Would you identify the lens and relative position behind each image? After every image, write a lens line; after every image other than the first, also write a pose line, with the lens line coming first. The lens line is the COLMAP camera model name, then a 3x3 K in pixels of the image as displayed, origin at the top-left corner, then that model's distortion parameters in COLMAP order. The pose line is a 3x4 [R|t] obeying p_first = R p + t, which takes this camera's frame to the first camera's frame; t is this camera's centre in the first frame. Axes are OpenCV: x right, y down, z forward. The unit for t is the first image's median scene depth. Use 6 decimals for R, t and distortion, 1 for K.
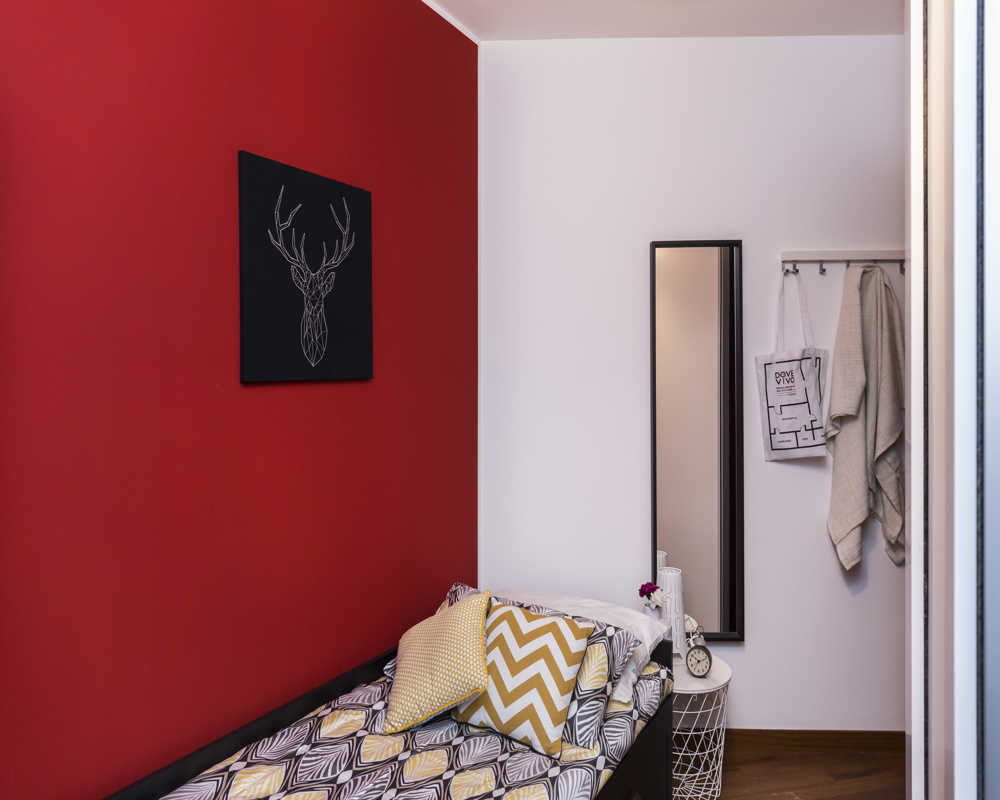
lens RADIAL K [[866.3, 0, 468.3], [0, 866.3, 375.5], [0, 0, 1]] dist [0.004956, 0.002530]
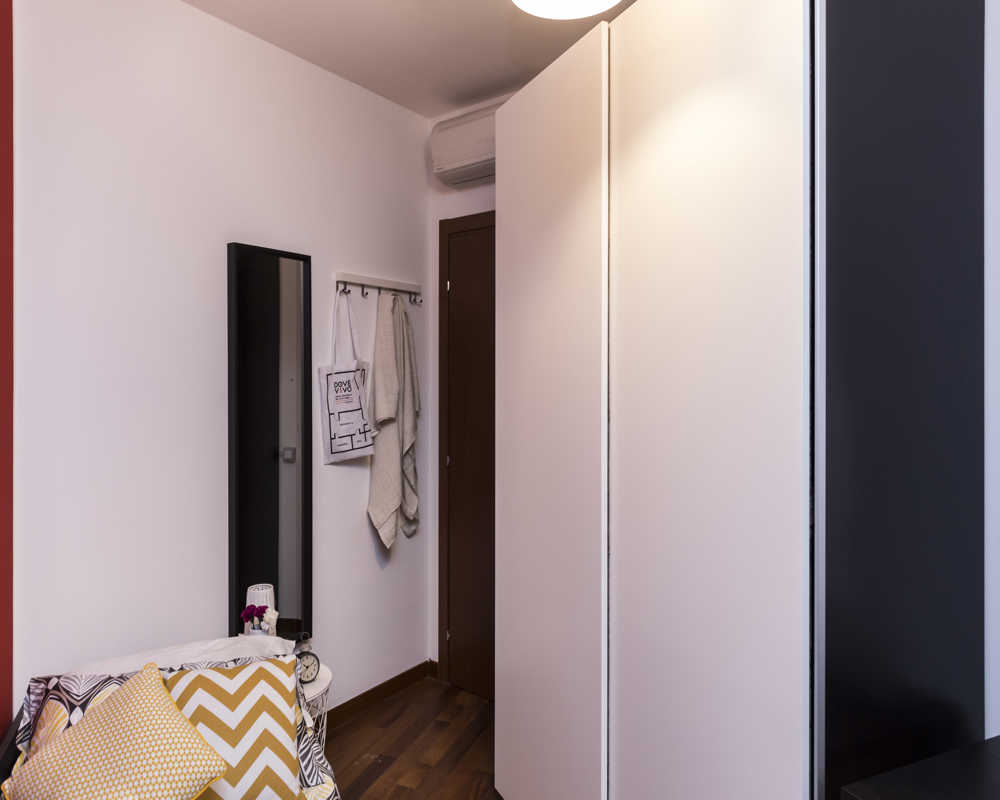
lens RADIAL K [[866.3, 0, 468.3], [0, 866.3, 375.5], [0, 0, 1]] dist [0.004956, 0.002530]
pose [[0.353124, 0.001478, 0.935576, -0.620108], [-0.002522, 0.999997, -0.000628, -0.012167], [-0.935573, -0.002138, 0.353126, 0.466594]]
